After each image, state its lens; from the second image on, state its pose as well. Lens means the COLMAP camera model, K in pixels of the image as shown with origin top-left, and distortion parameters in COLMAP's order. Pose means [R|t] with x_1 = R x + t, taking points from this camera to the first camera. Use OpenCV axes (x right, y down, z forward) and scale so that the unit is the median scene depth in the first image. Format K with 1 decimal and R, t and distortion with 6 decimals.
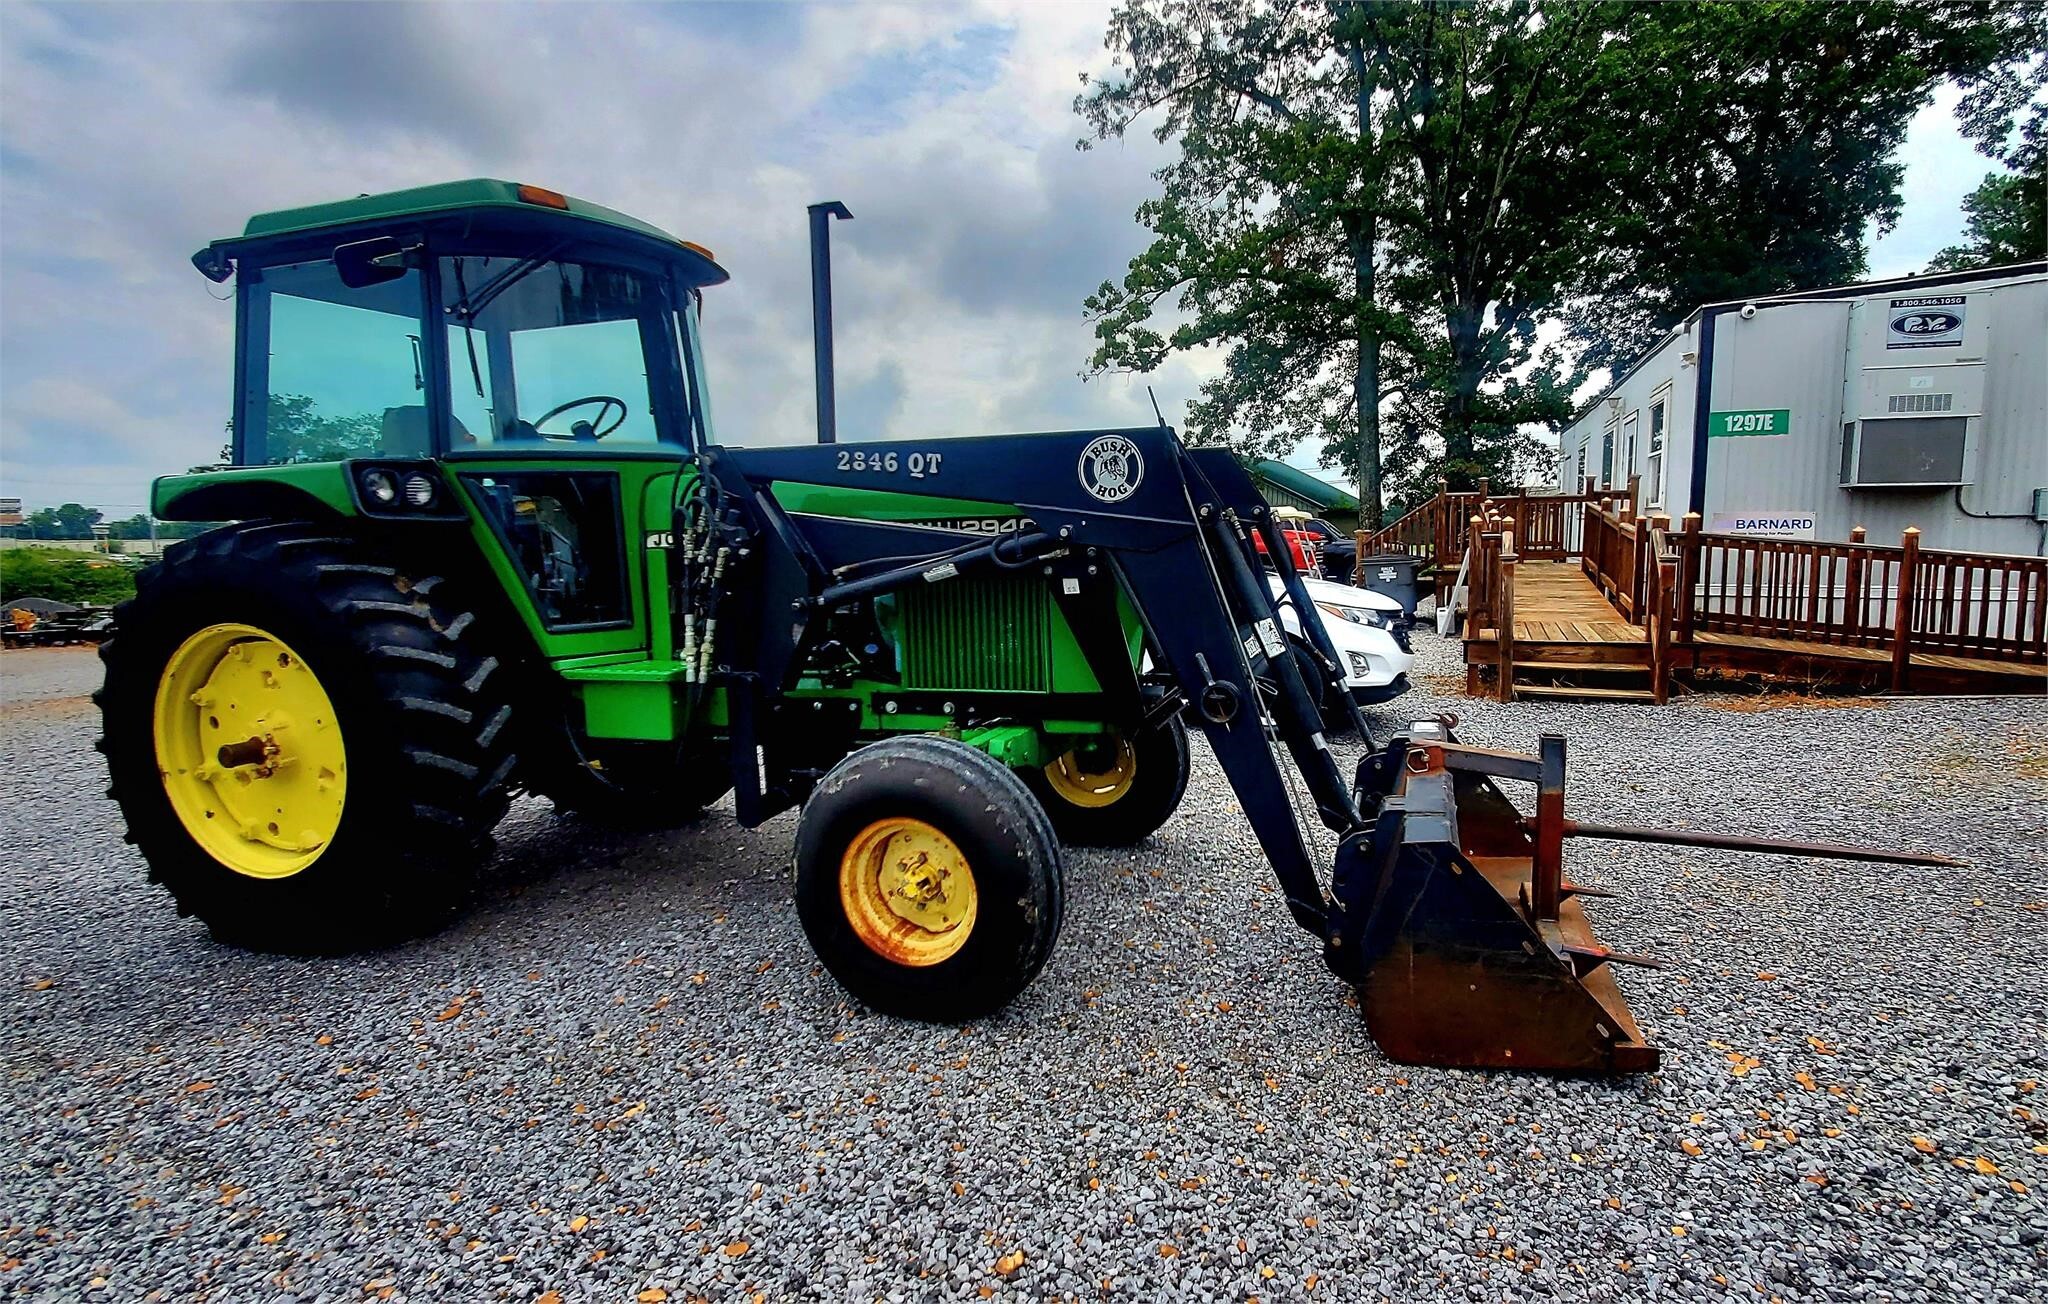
lens RADIAL K [[1010.2, 0, 1023.2], [0, 1010.2, 641.1], [0, 0, 1]] dist [0.010257, -0.006046]
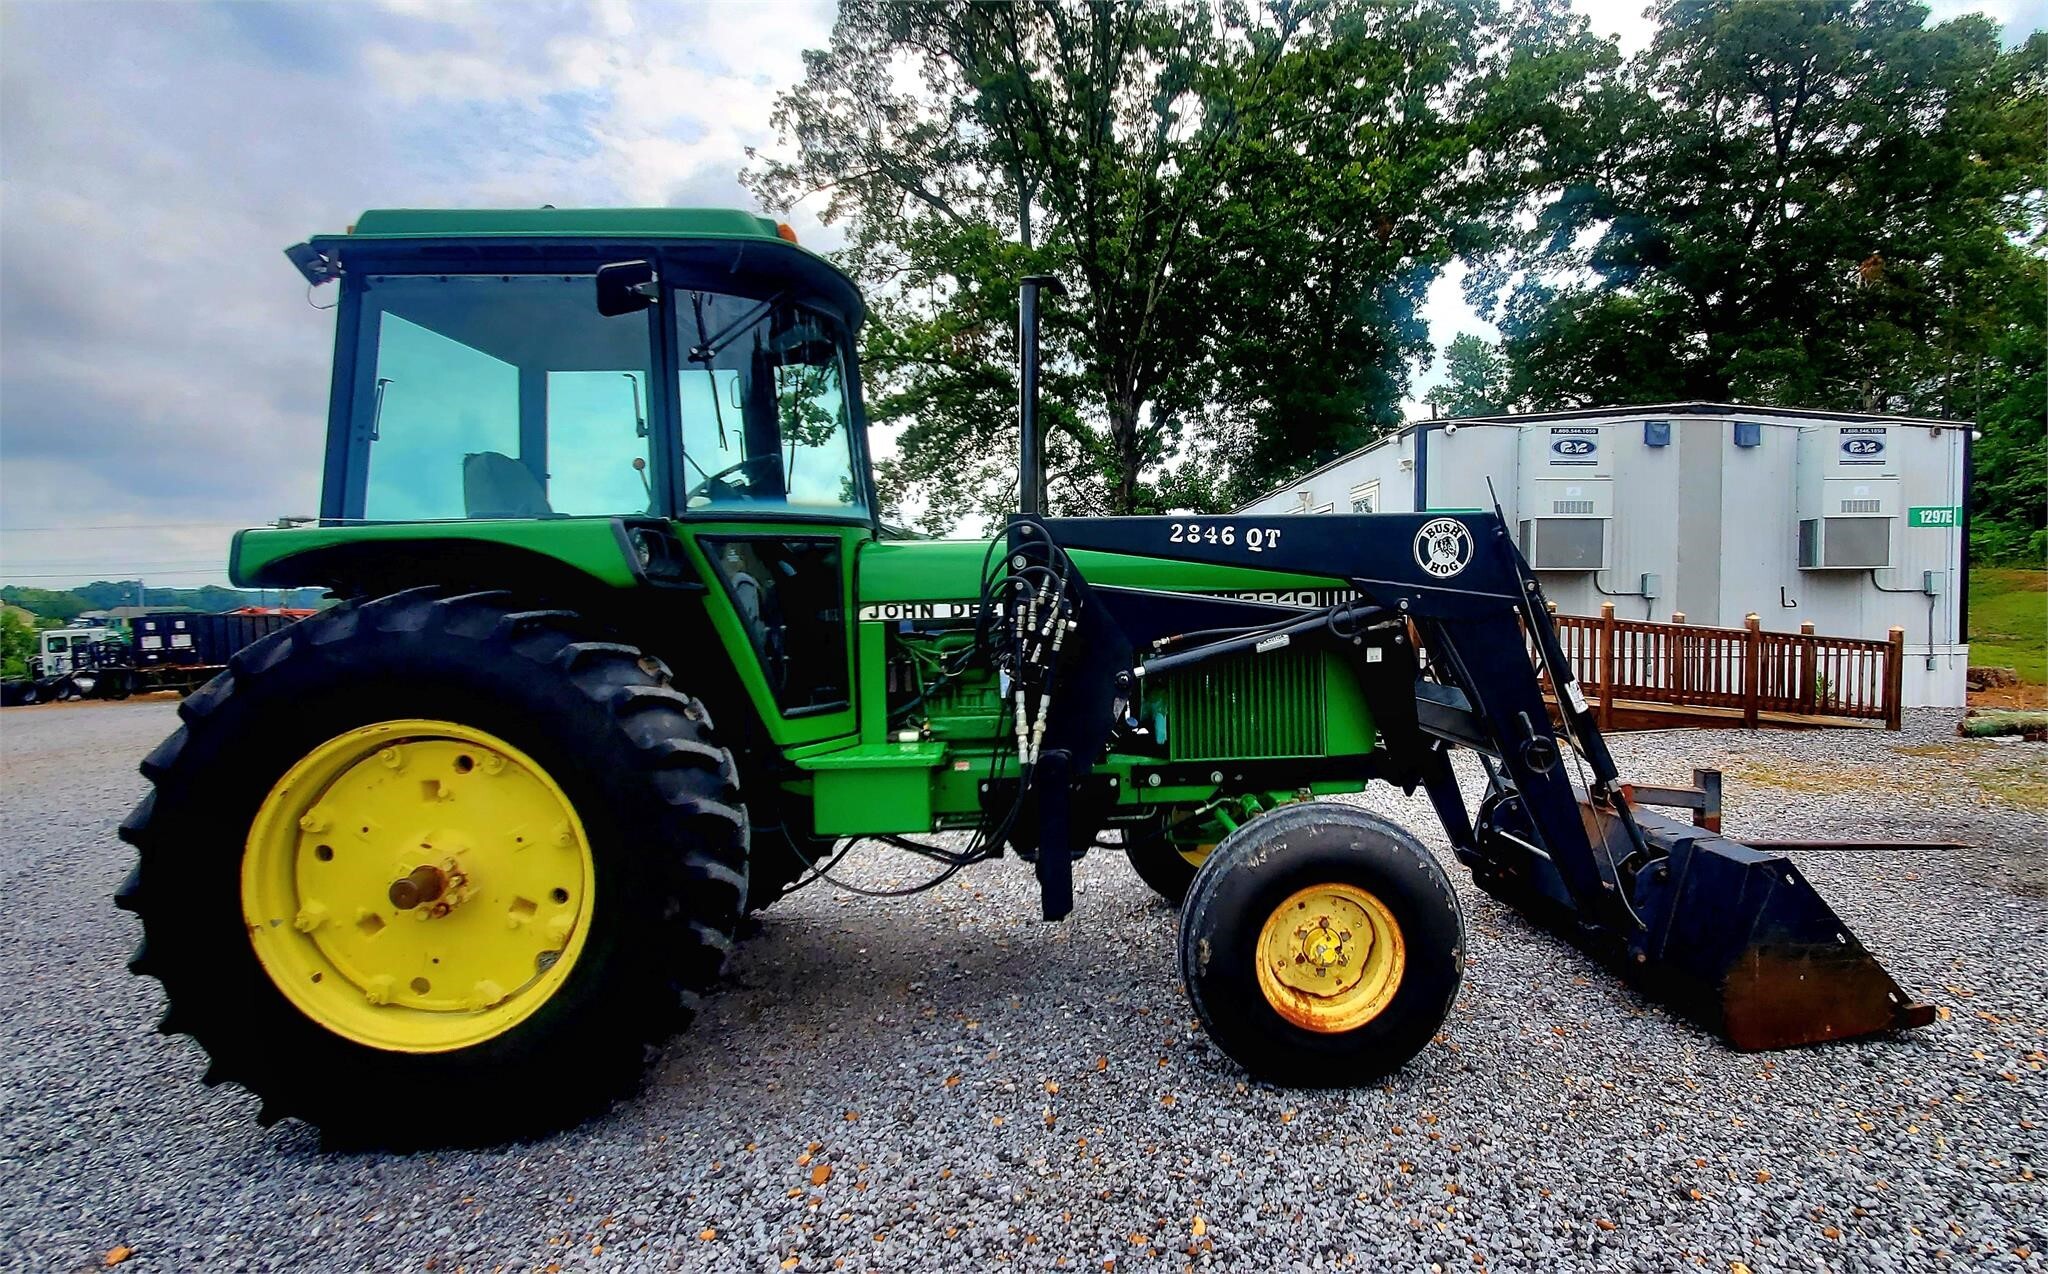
lens RADIAL K [[1002.1, 0, 1078.3], [0, 1002.1, 636.6], [0, 0, 1]] dist [0.002237, 0.000435]
pose [[0.938381, -0.009100, 0.345483, -0.562982], [0.035031, 0.997009, -0.068888, -0.010139], [-0.343823, 0.076746, 0.935893, 0.099170]]
